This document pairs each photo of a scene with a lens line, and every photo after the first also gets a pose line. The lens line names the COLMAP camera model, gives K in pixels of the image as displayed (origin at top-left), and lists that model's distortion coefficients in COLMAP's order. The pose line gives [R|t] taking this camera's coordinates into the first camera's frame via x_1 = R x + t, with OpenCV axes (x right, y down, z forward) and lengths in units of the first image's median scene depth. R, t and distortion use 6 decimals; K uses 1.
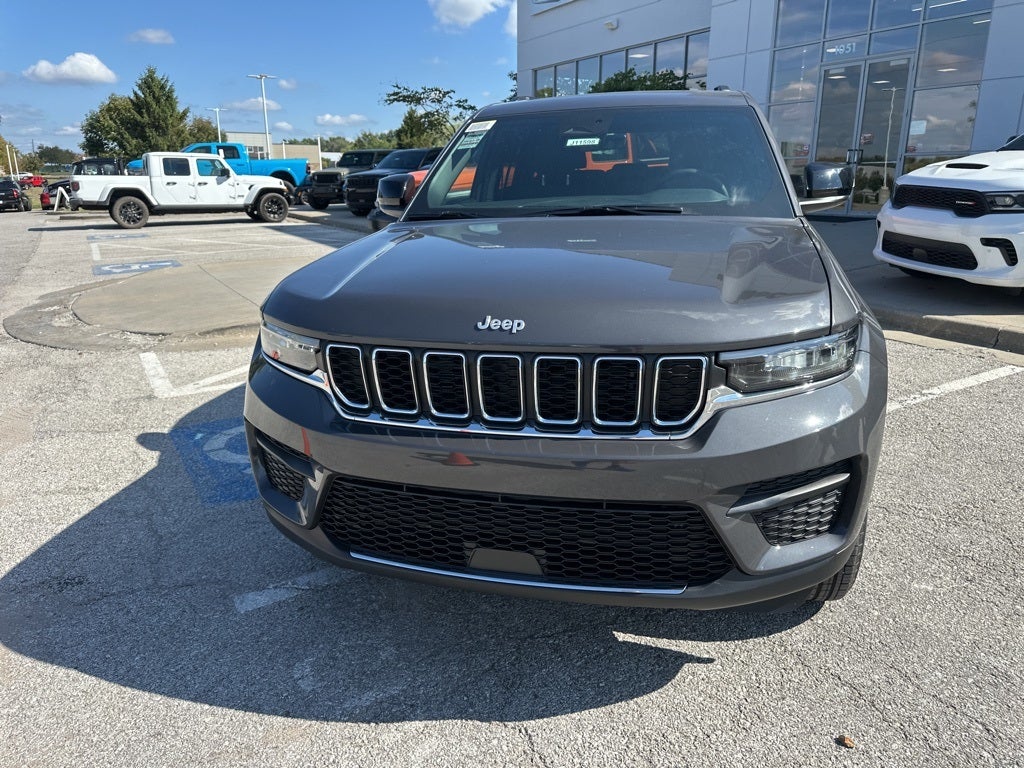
lens RADIAL K [[721.8, 0, 505.8], [0, 721.8, 388.8], [0, 0, 1]] dist [0.028469, -0.034231]
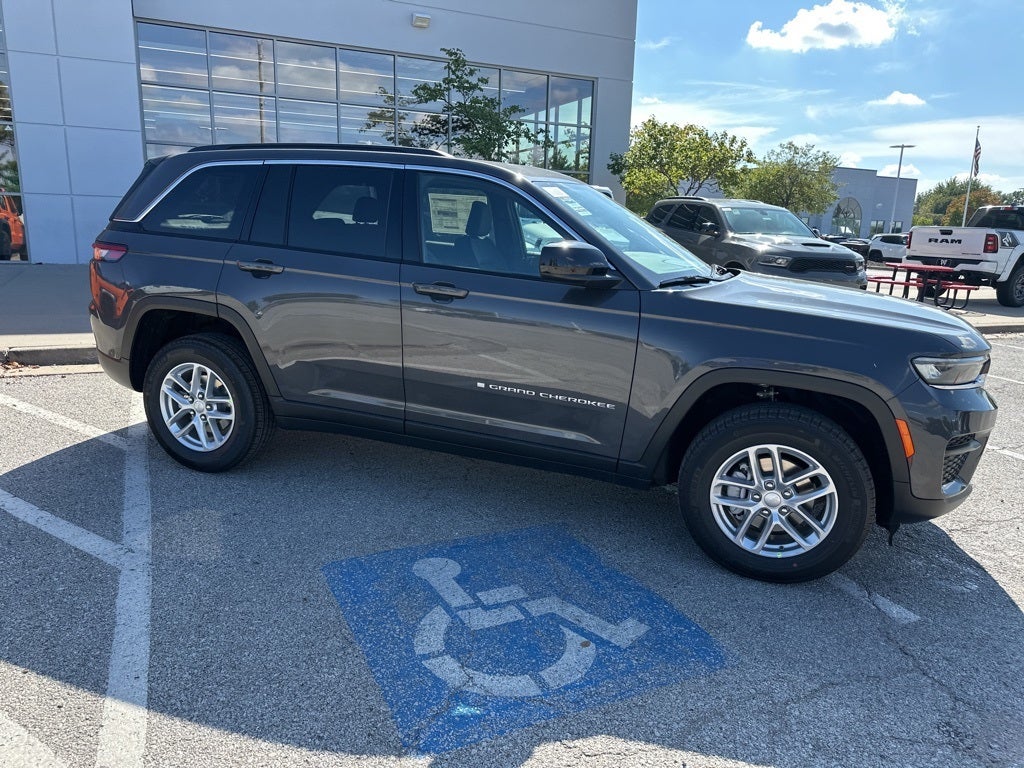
lens RADIAL K [[721.8, 0, 506.7], [0, 721.8, 399.8], [0, 0, 1]] dist [0.028469, -0.034231]
pose [[0.094237, -0.221819, 0.970524, -0.947527], [0.249081, 0.949110, 0.192739, -0.268776], [-0.963887, 0.223576, 0.144692, 0.884625]]
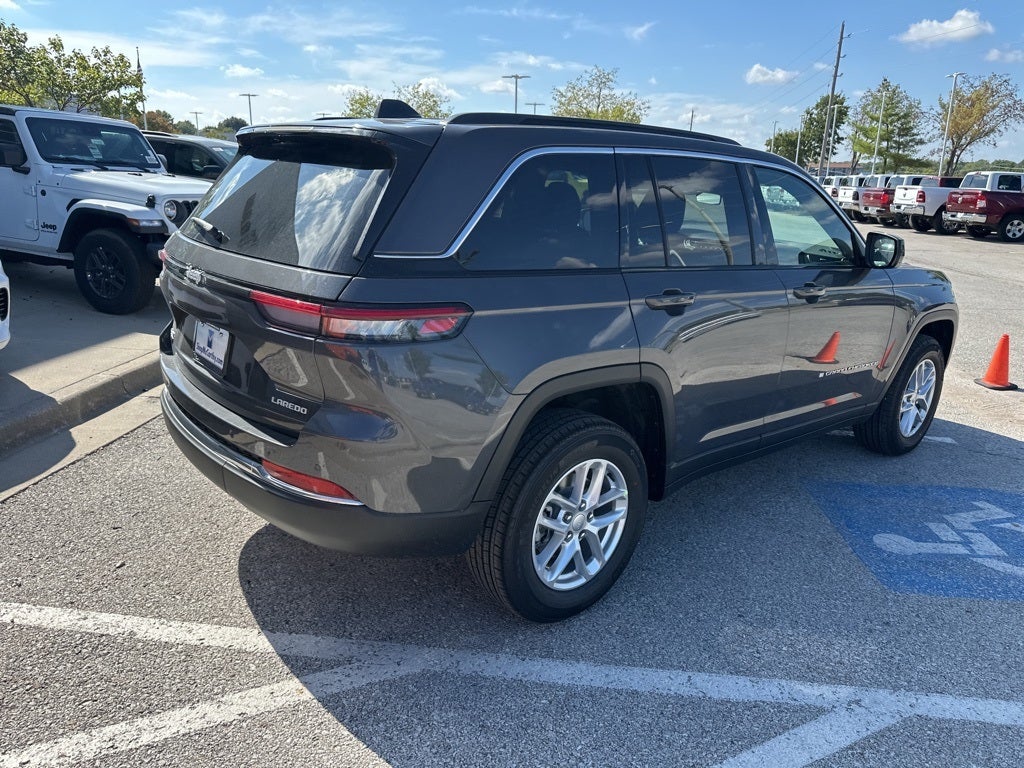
lens RADIAL K [[721.8, 0, 514.4], [0, 721.8, 383.6], [0, 0, 1]] dist [0.028469, -0.034231]
pose [[-0.815467, -0.178079, 0.550729, -0.291786], [0.141293, 0.861462, 0.487769, -0.623611], [-0.561293, 0.475574, -0.677333, 1.889443]]
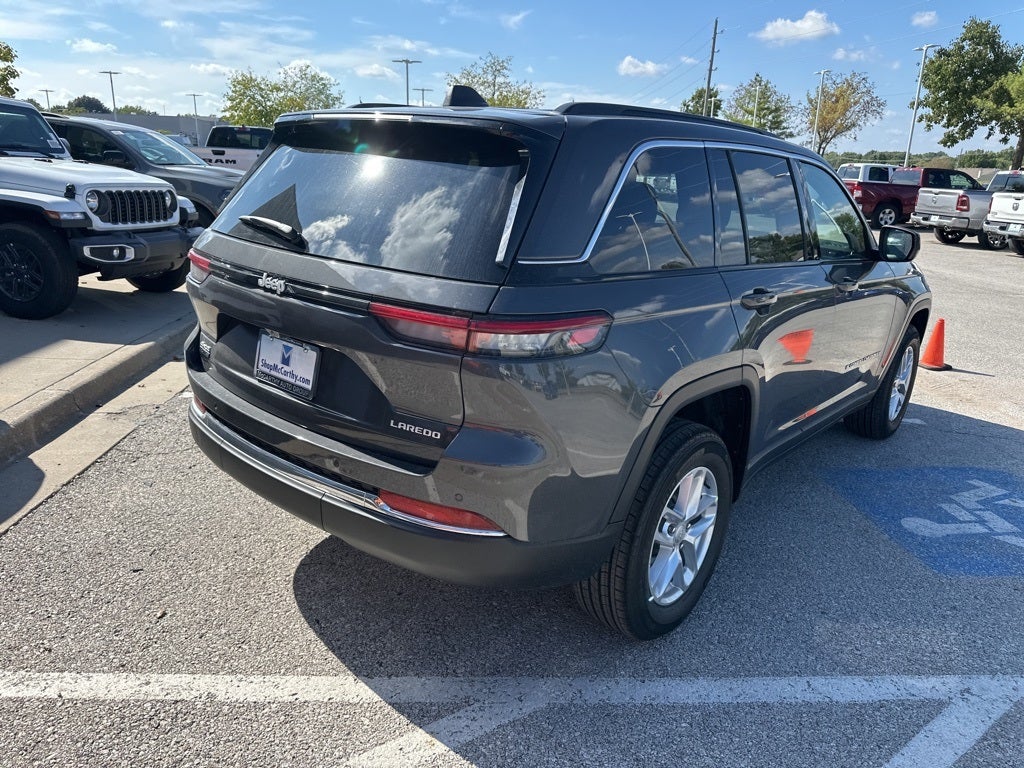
lens RADIAL K [[721.8, 0, 514.6], [0, 721.8, 384.1], [0, 0, 1]] dist [0.028469, -0.034231]
pose [[-0.895525, -0.155117, 0.417101, -0.109261], [0.095098, 0.848925, 0.519888, -0.641046], [-0.434731, 0.505238, -0.745482, 1.943414]]
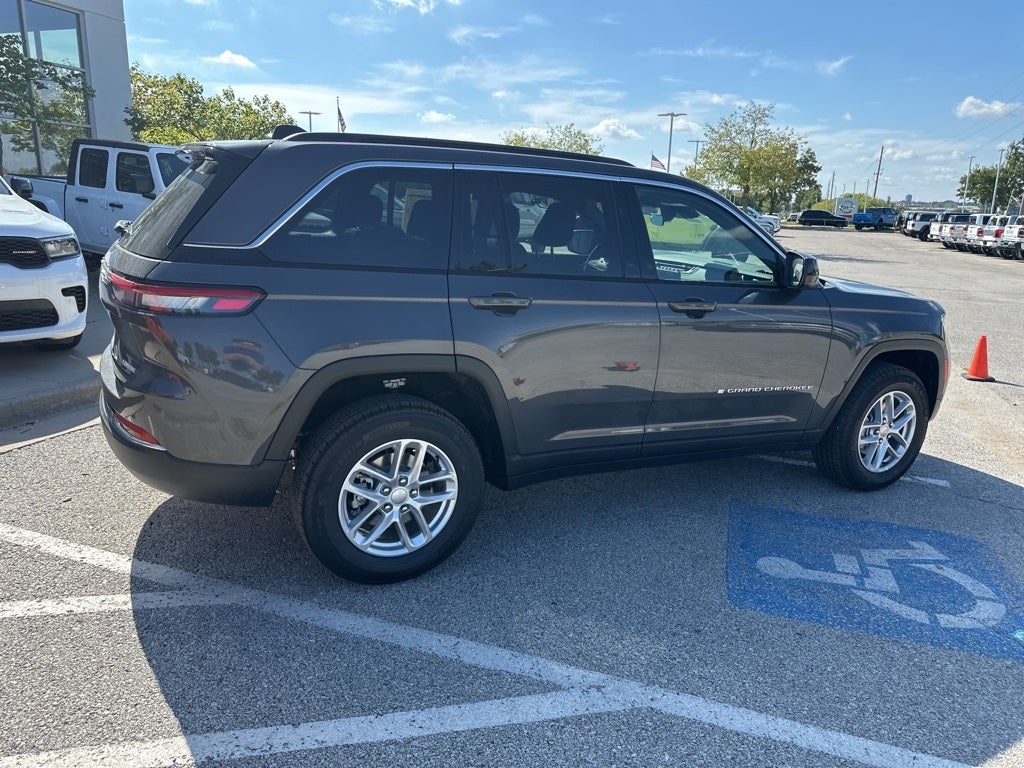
lens RADIAL K [[721.8, 0, 512.1], [0, 721.8, 383.7], [0, 0, 1]] dist [0.028469, -0.034231]
pose [[-0.658990, -0.196310, 0.726081, -0.592332], [0.183510, 0.894203, 0.408319, -0.560939], [-0.729421, 0.402321, -0.553247, 1.739492]]
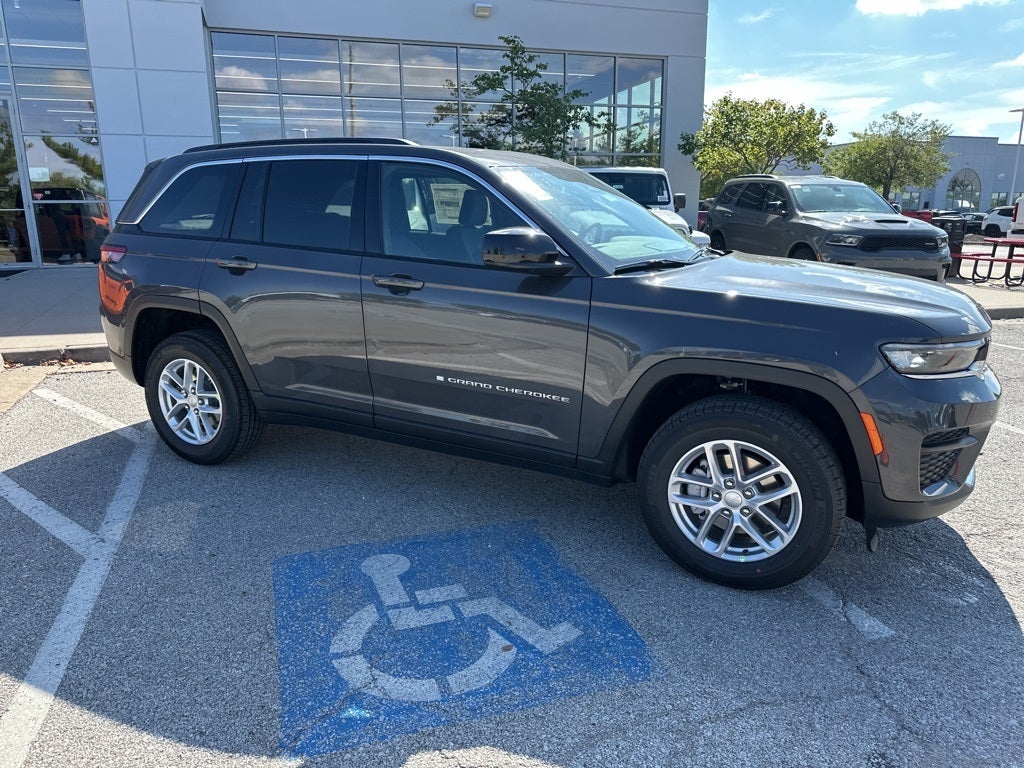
lens RADIAL K [[721.8, 0, 506.3], [0, 721.8, 400.5], [0, 0, 1]] dist [0.028469, -0.034231]
pose [[0.218591, -0.236634, 0.946690, -0.896631], [0.278960, 0.944818, 0.171754, -0.225071], [-0.935093, 0.226545, 0.272540, 0.736771]]
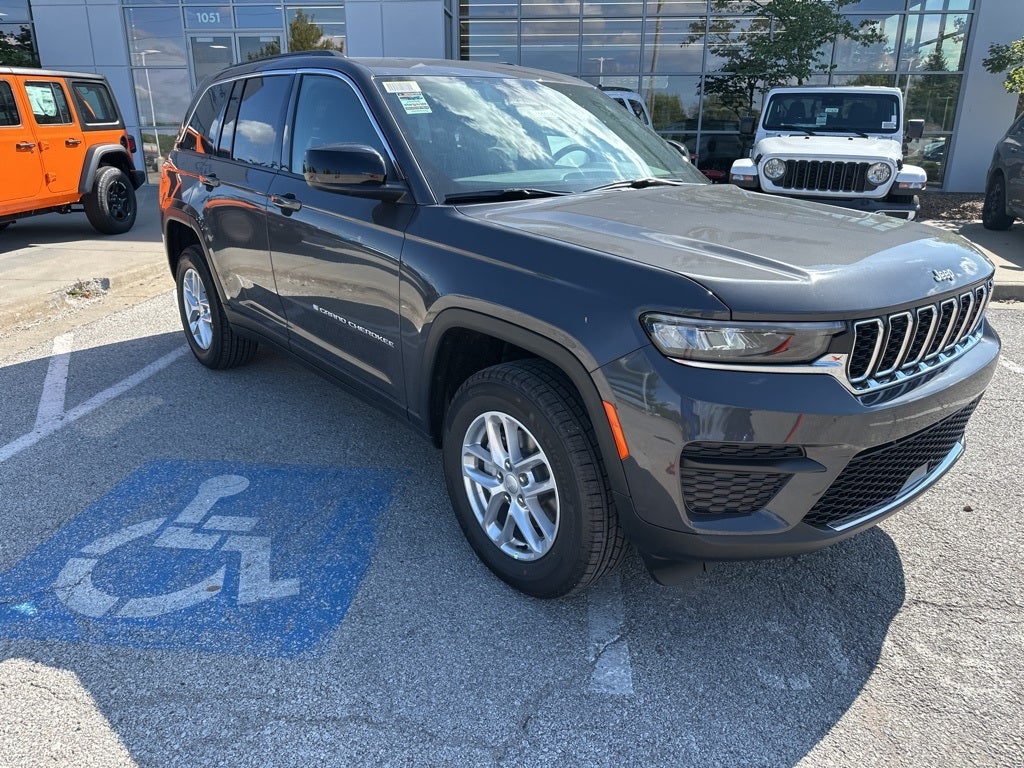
lens RADIAL K [[721.8, 0, 502.6], [0, 721.8, 392.0], [0, 0, 1]] dist [0.028469, -0.034231]
pose [[0.594648, -0.246968, 0.765115, -0.625244], [0.215438, 0.965796, 0.144306, -0.104950], [-0.774584, 0.079023, 0.627515, 0.363430]]
